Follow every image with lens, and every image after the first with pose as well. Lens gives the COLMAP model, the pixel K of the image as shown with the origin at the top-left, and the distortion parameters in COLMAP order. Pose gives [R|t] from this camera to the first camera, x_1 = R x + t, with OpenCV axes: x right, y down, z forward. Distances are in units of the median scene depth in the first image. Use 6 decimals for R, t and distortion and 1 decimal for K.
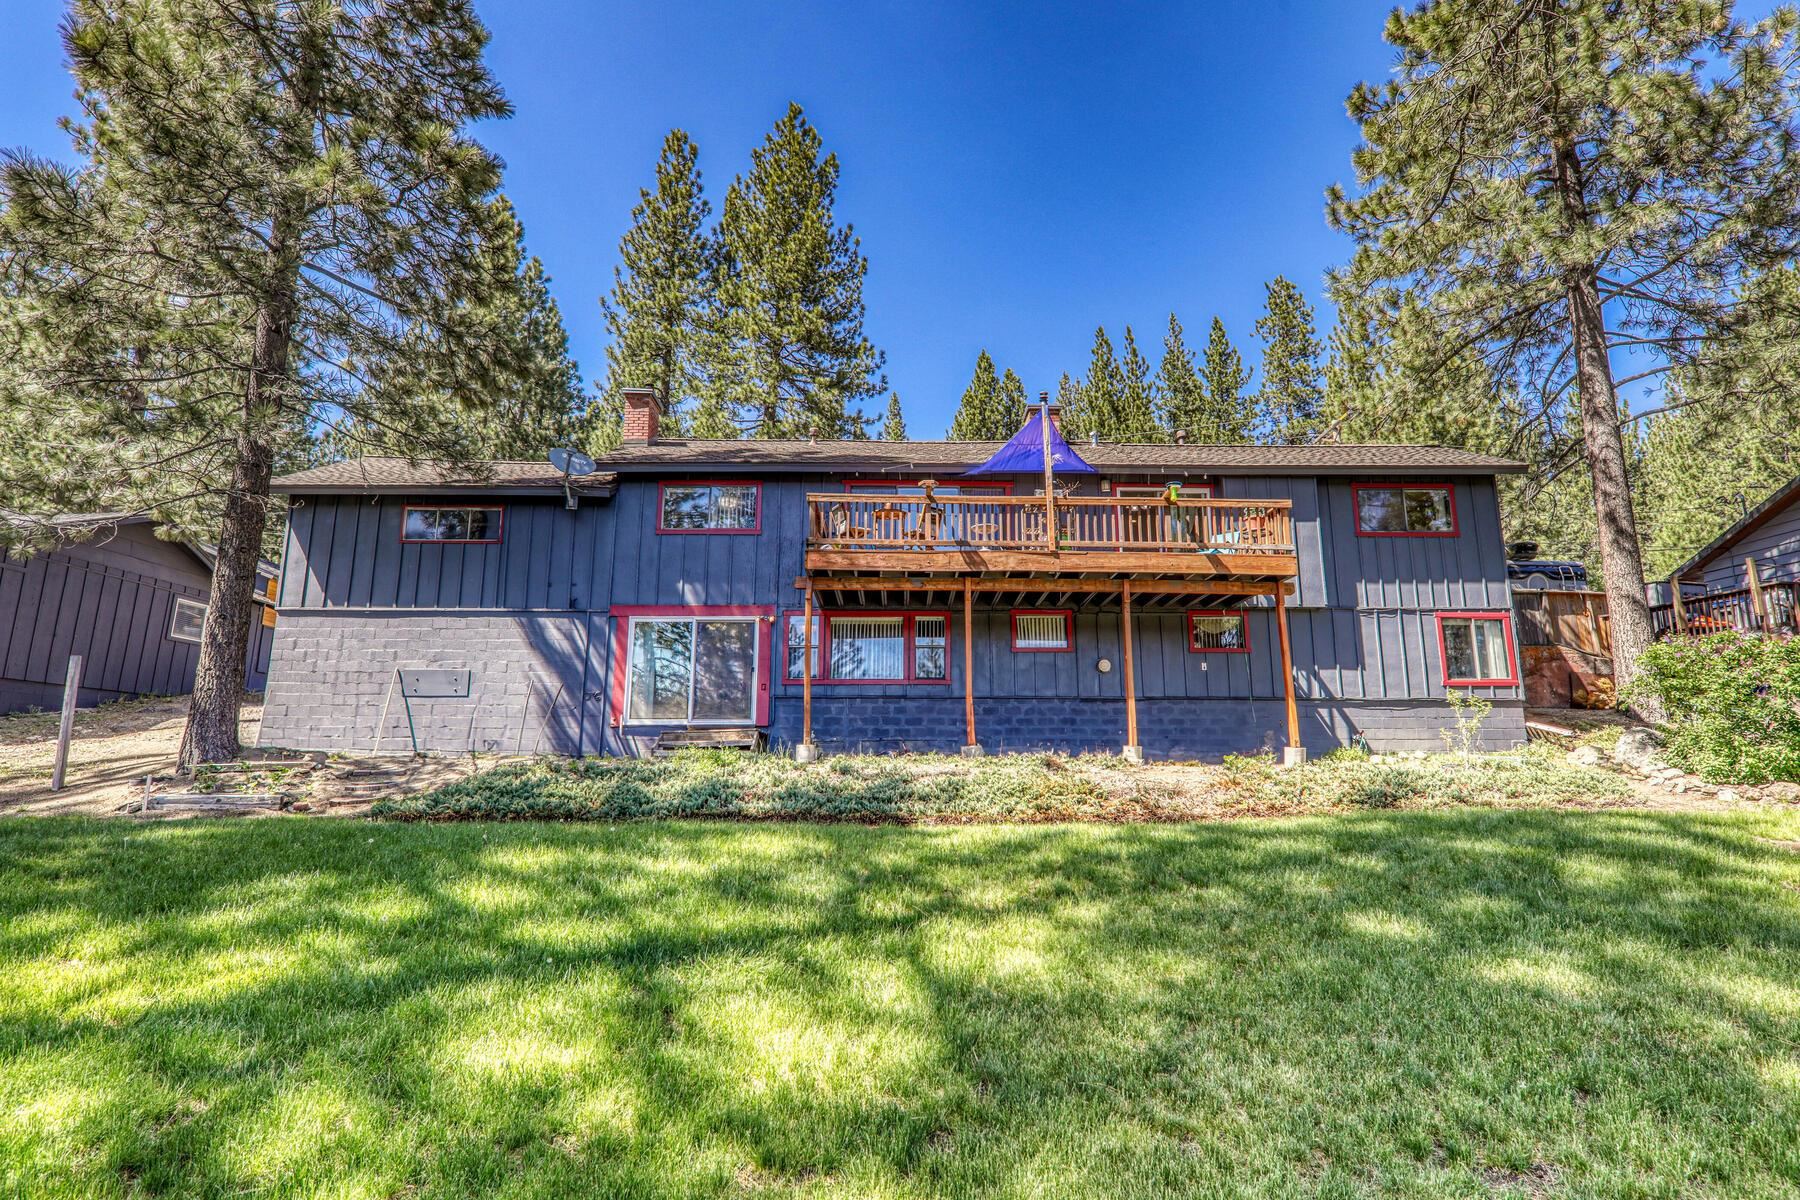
lens RADIAL K [[888.8, 0, 908.0], [0, 888.8, 605.7], [0, 0, 1]] dist [0.012861, 0.000023]
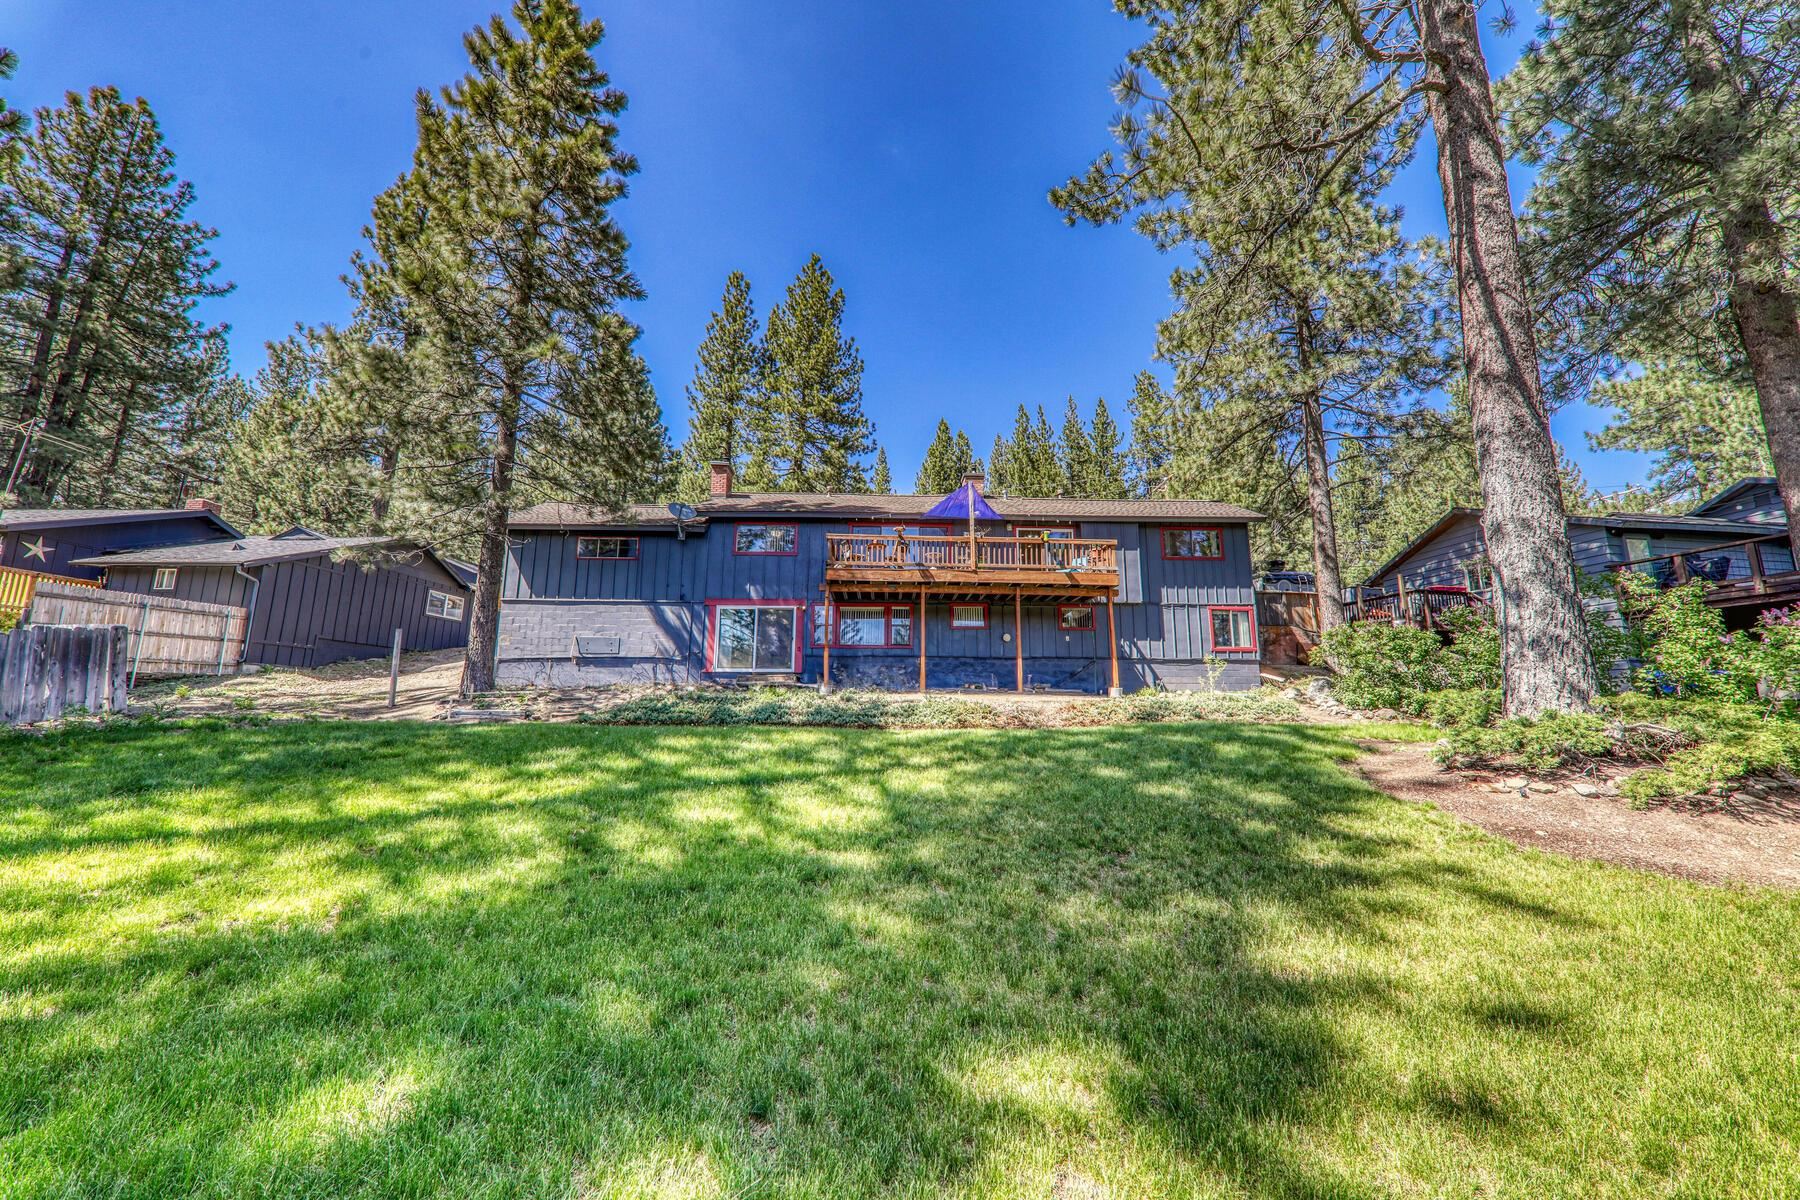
lens RADIAL K [[643.1, 0, 892.5], [0, 643.1, 607.5], [0, 0, 1]] dist [0.000641, -0.000026]
pose [[0.999978, 0.006699, 0.000102, 0.009765], [-0.006699, 0.999429, 0.033118, -0.026598], [0.000120, -0.033118, 0.999451, -0.187139]]
